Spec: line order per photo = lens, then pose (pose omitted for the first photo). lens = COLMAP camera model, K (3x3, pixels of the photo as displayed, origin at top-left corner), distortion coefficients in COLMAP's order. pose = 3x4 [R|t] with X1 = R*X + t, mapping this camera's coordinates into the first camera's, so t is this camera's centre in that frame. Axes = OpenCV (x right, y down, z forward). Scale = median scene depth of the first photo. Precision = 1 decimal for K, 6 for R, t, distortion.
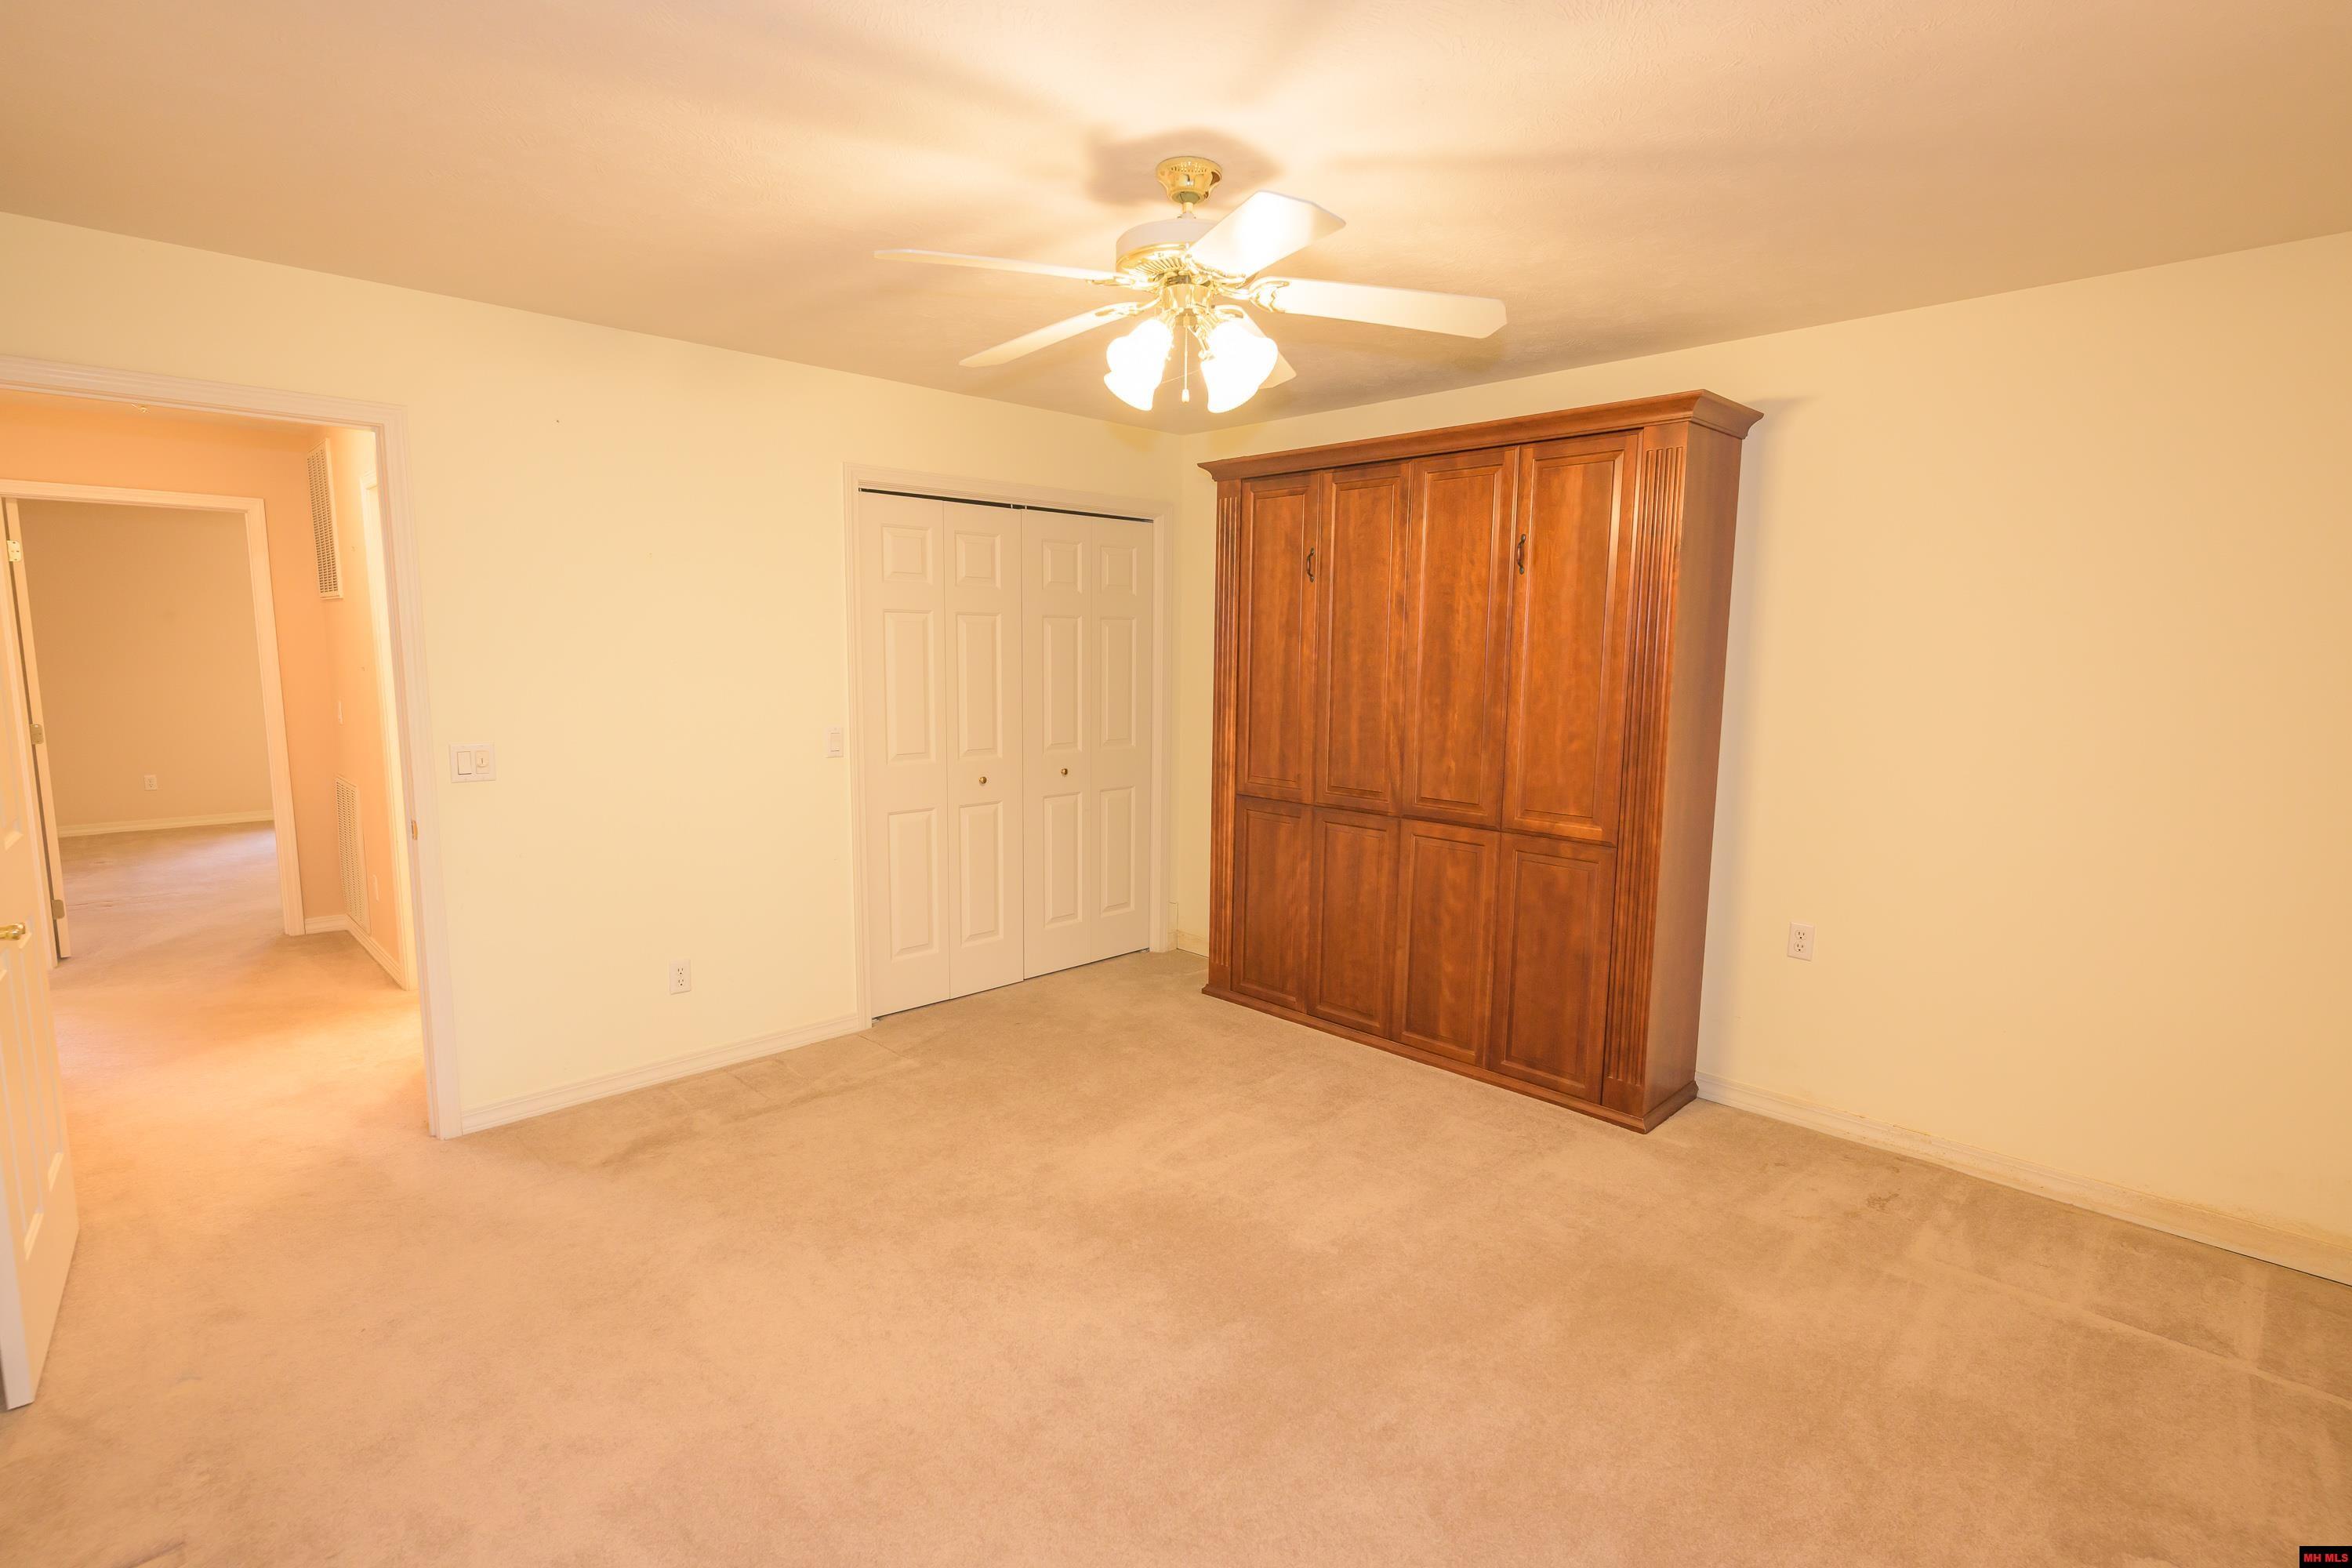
lens RADIAL K [[1113.5, 0, 1169.4], [0, 1113.5, 781.4], [0, 0, 1]] dist [-0.002066, 0.000811]
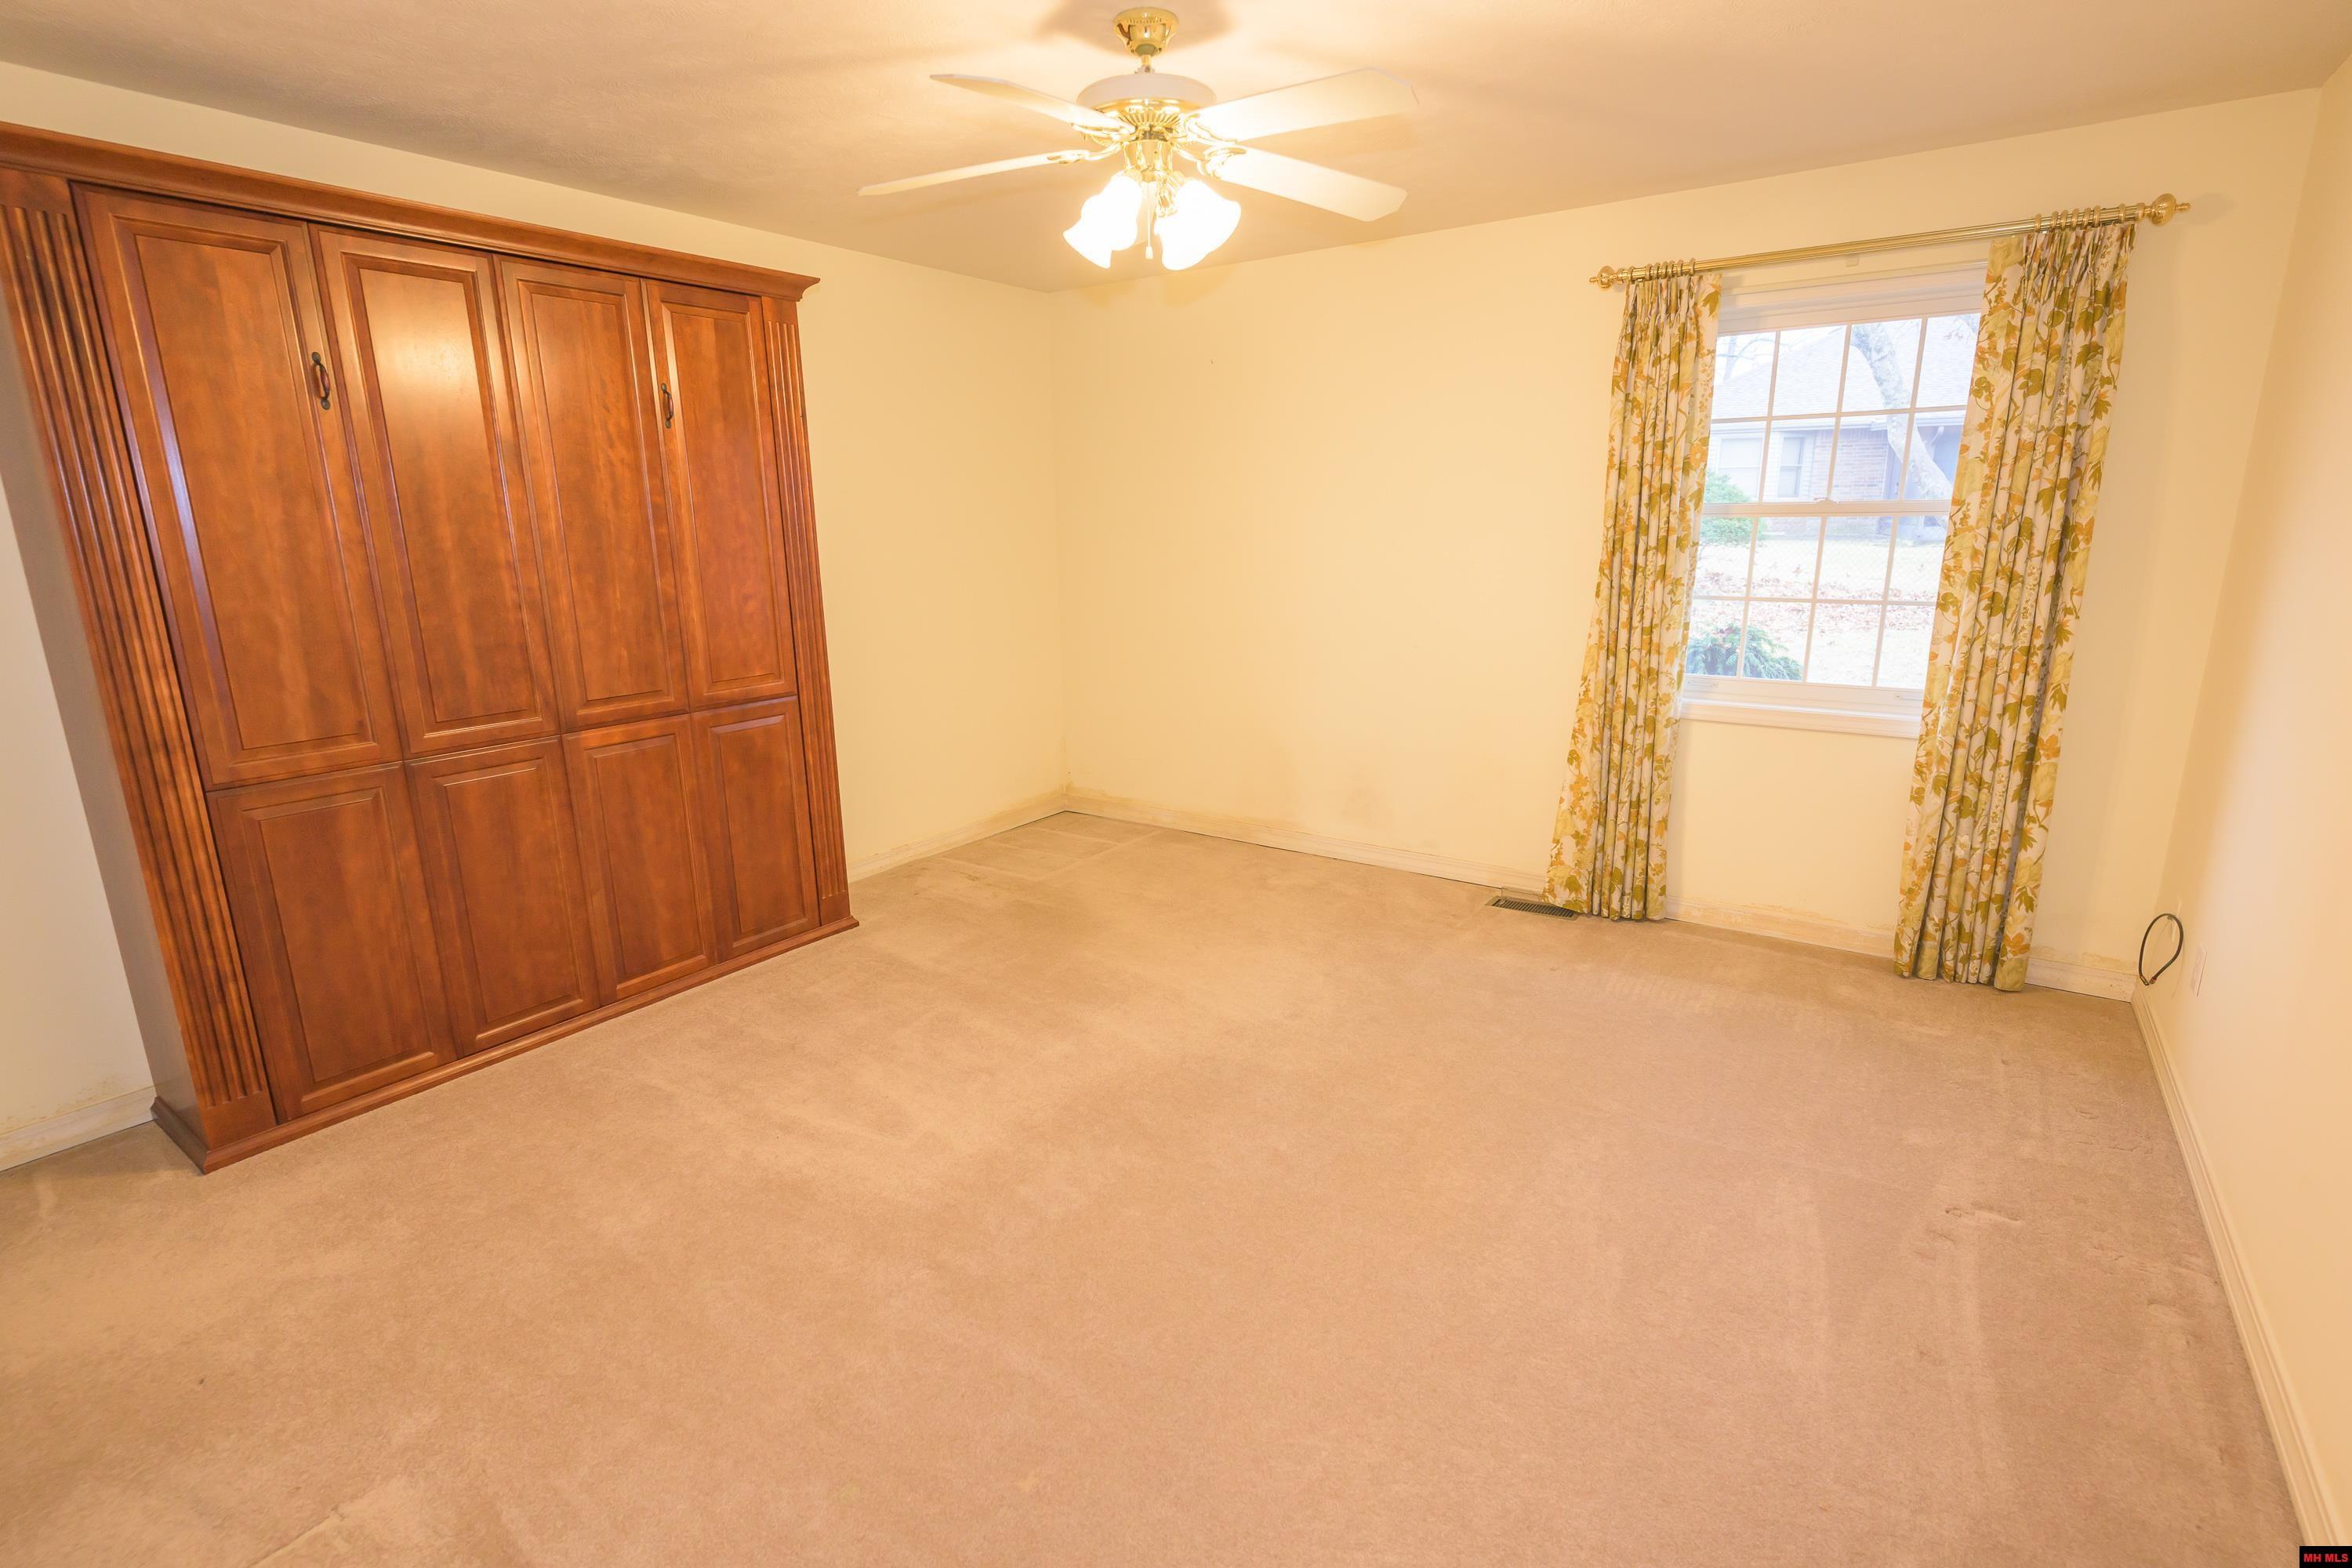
lens RADIAL K [[1113.5, 0, 1169.4], [0, 1113.5, 781.4], [0, 0, 1]] dist [-0.002066, 0.000811]
pose [[-0.178257, -0.235008, 0.955508, -0.666789], [0.140851, 0.954967, 0.261151, -0.085375], [-0.973851, 0.181136, -0.137128, 0.739117]]
